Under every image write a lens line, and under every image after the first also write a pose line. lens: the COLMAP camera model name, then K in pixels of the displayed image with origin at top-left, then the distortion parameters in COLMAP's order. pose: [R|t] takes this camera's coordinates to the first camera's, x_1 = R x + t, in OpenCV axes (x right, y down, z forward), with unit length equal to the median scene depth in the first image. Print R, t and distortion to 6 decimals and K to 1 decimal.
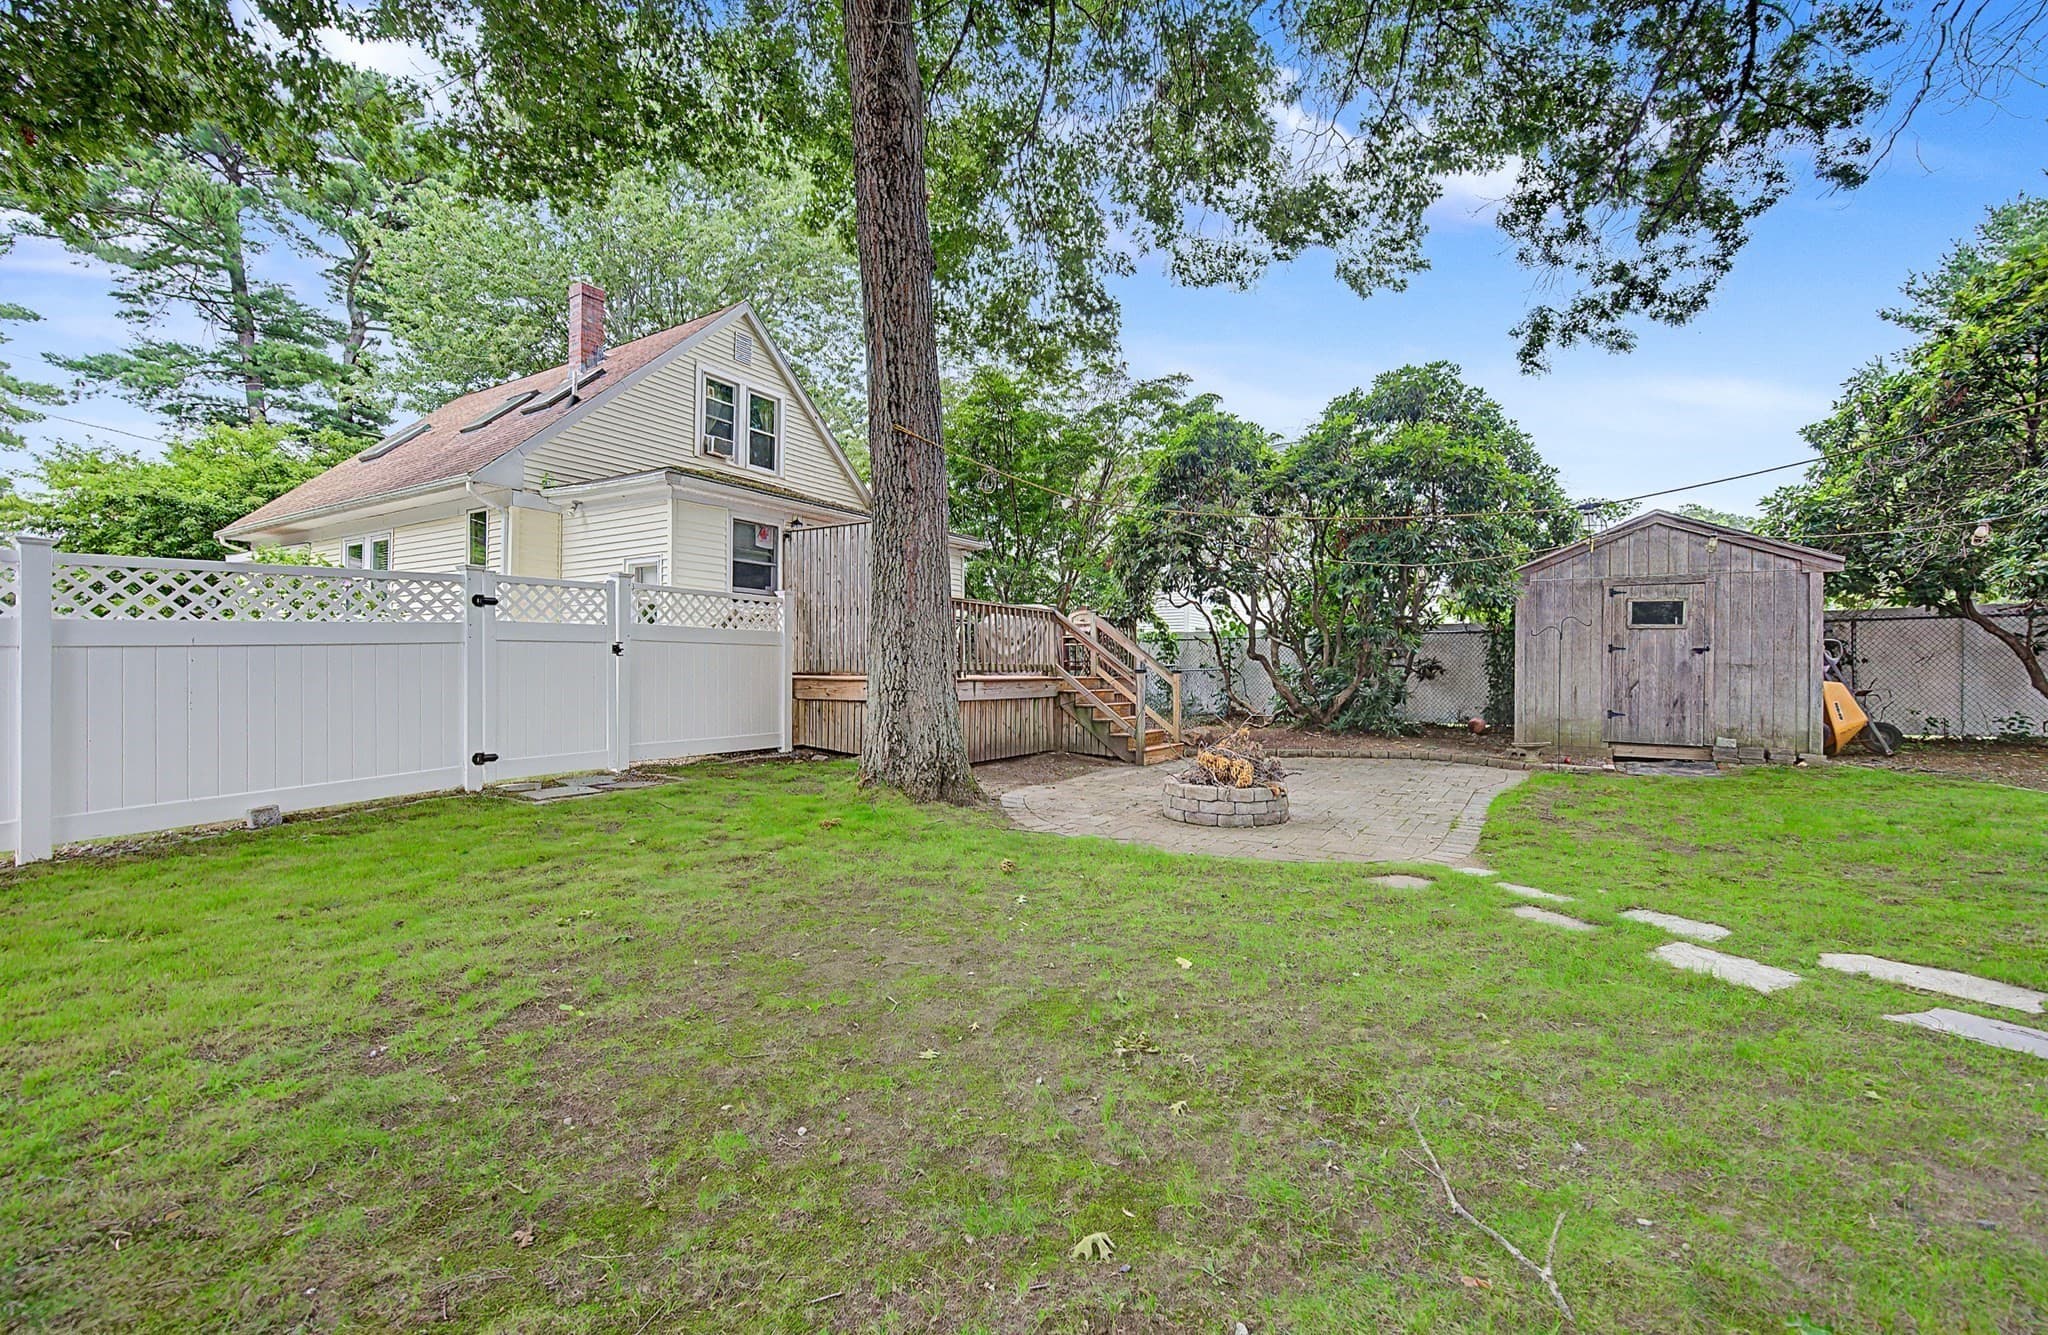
lens RADIAL K [[830.5, 0, 1024.0], [0, 830.5, 667.5], [0, 0, 1]] dist [0.000383, 0.000034]
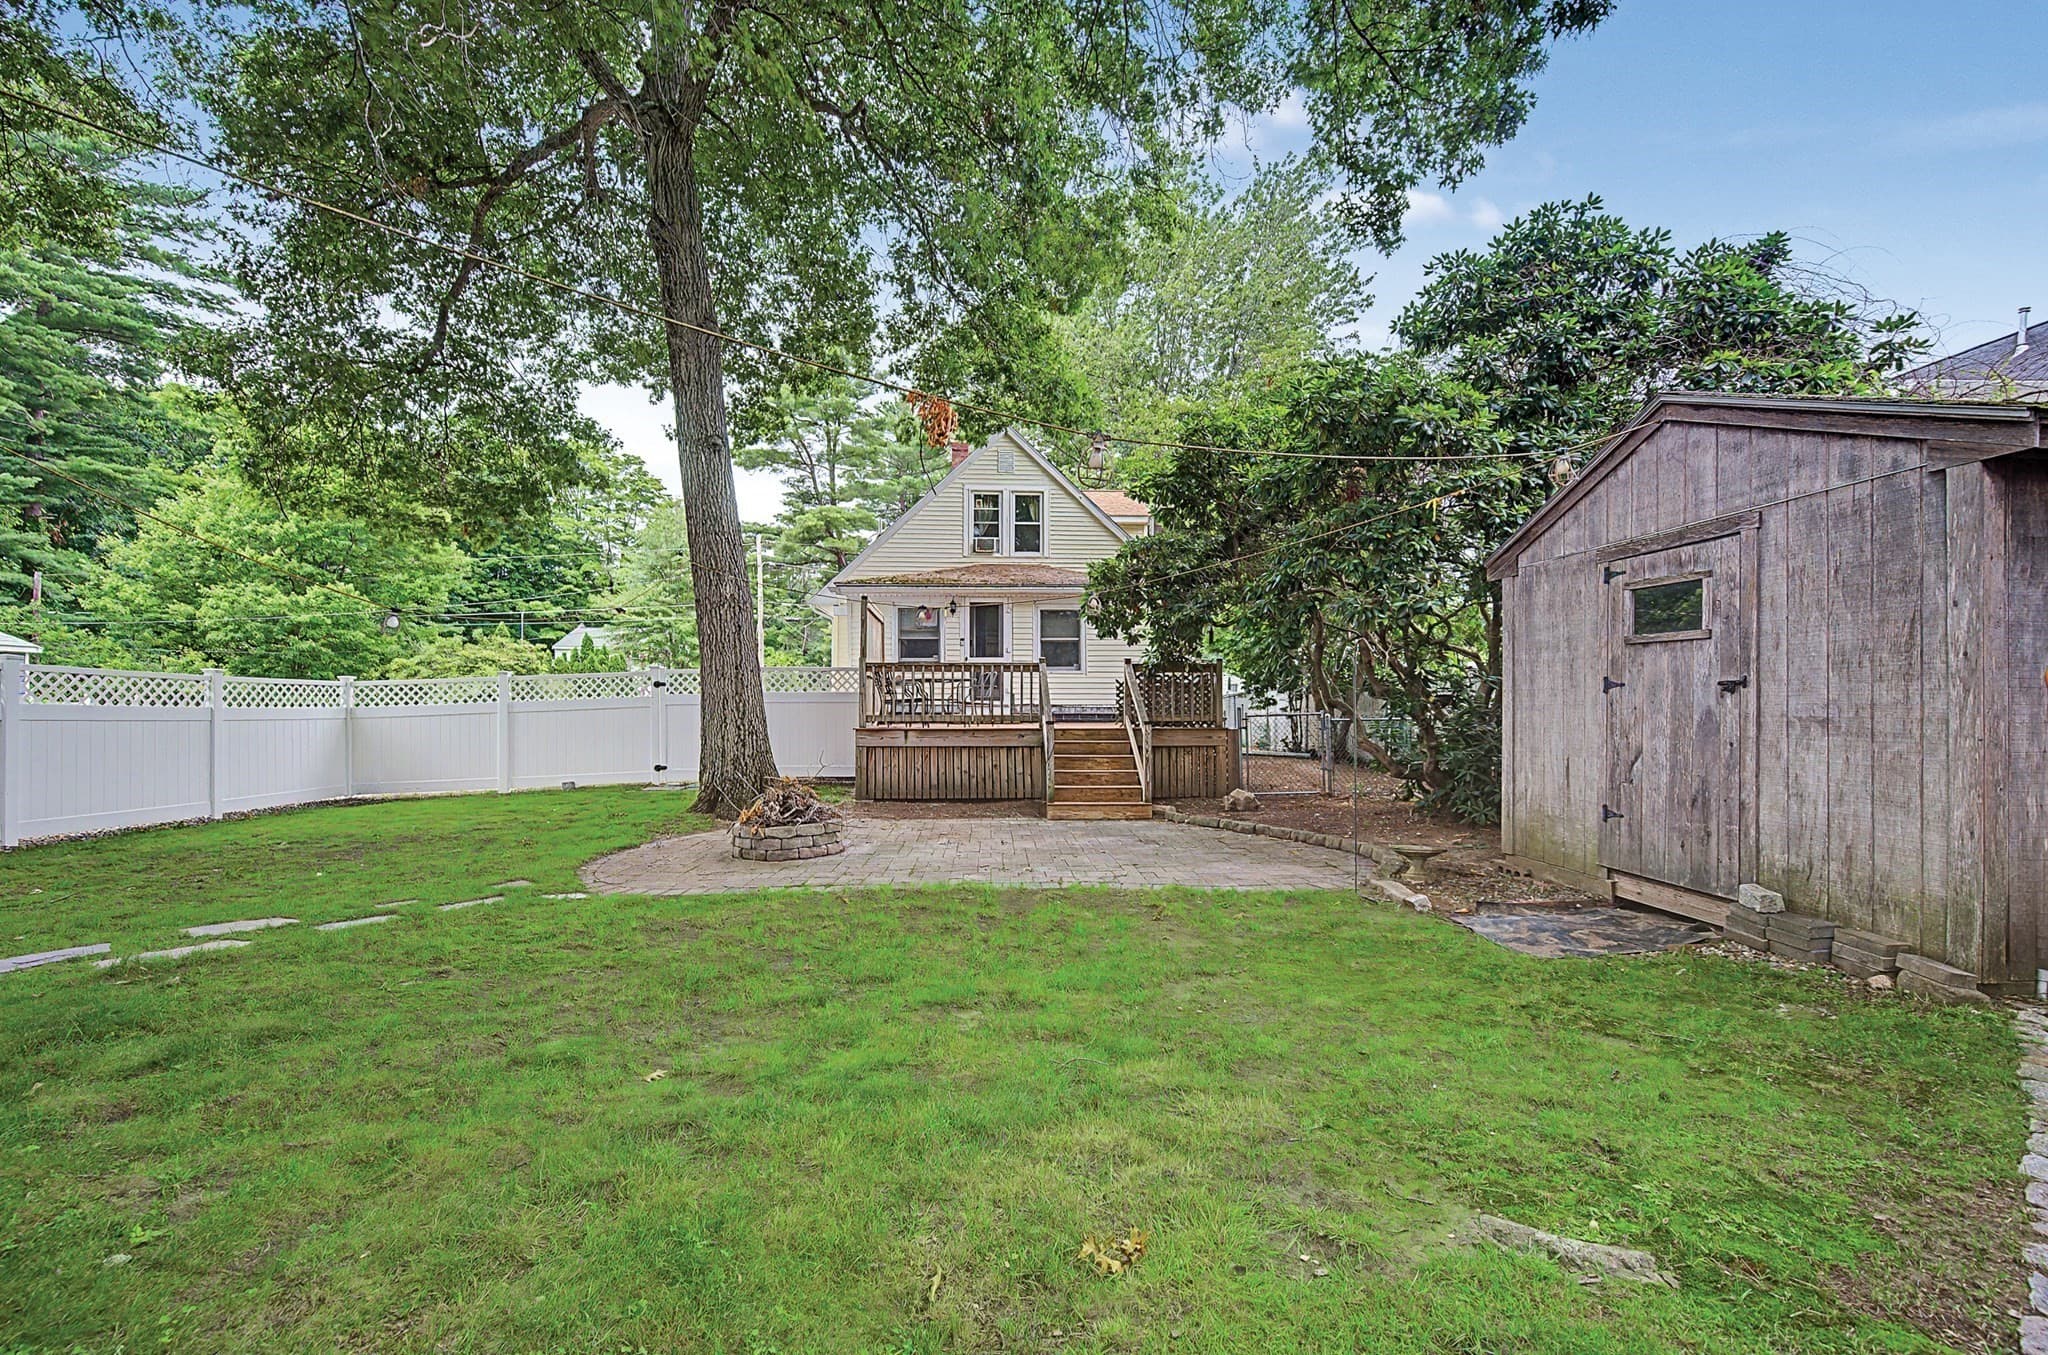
lens RADIAL K [[839.7, 0, 1024.0], [0, 839.7, 677.5], [0, 0, 1]] dist [-0.000798, -0.000011]
pose [[0.562190, -0.037404, -0.826162, 0.936744], [0.004944, 0.999111, -0.041870, -0.007364], [0.826993, 0.019454, 0.561875, 0.417644]]
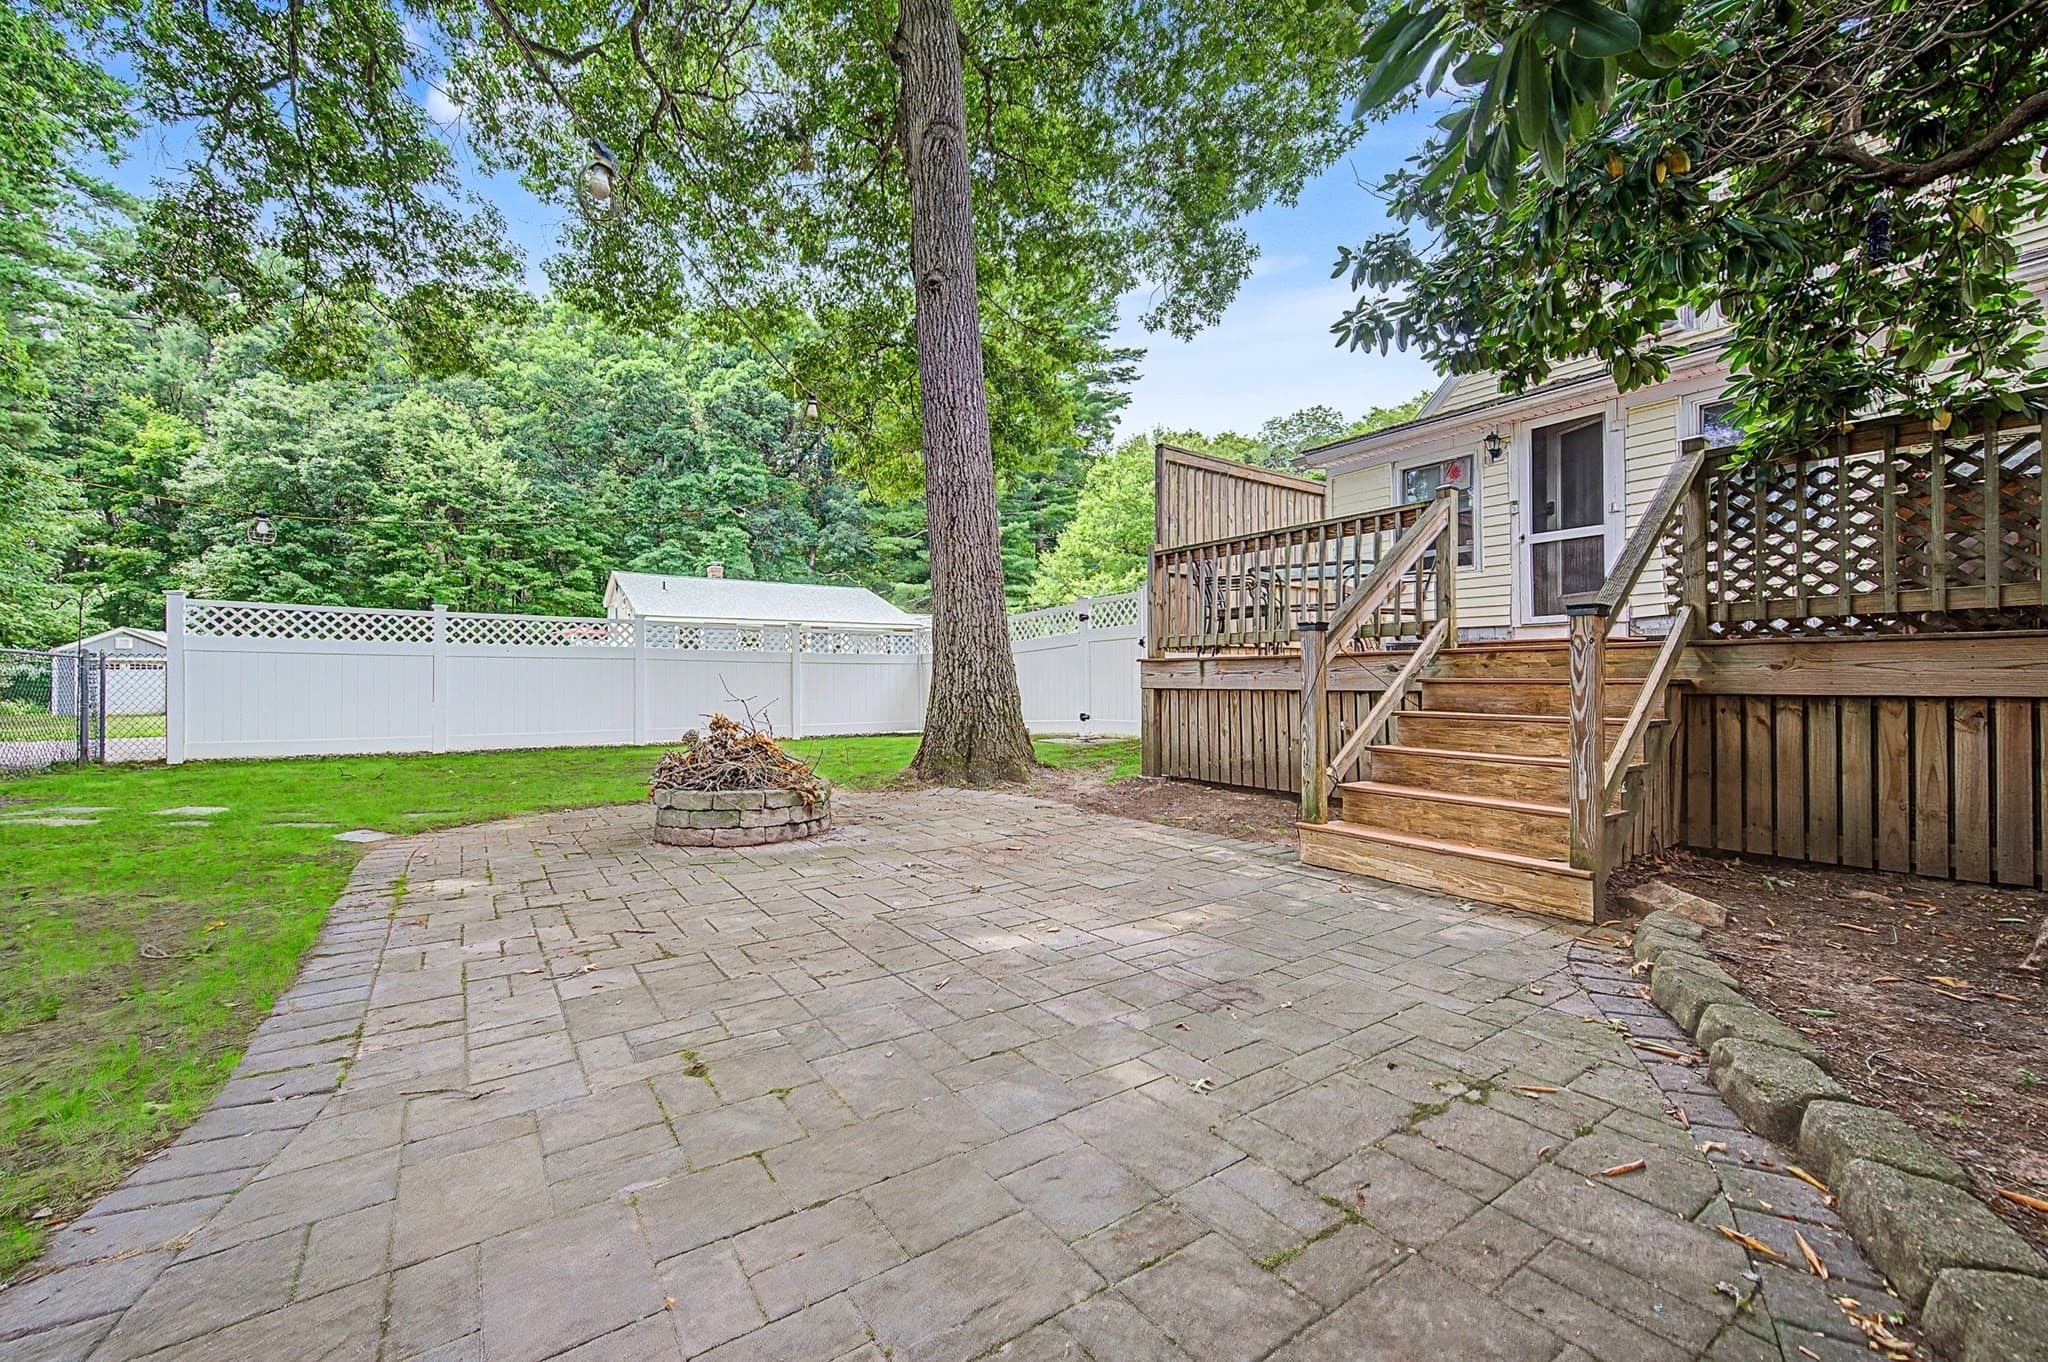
lens RADIAL K [[806.4, 0, 1024.0], [0, 806.4, 681.0], [0, 0, 1]] dist [-0.000451, 0.000077]
pose [[-0.395875, 0.001998, -0.918302, 0.558987], [0.008775, 0.999960, -0.001607, 0.028108], [0.918263, -0.008694, -0.395877, 1.003830]]
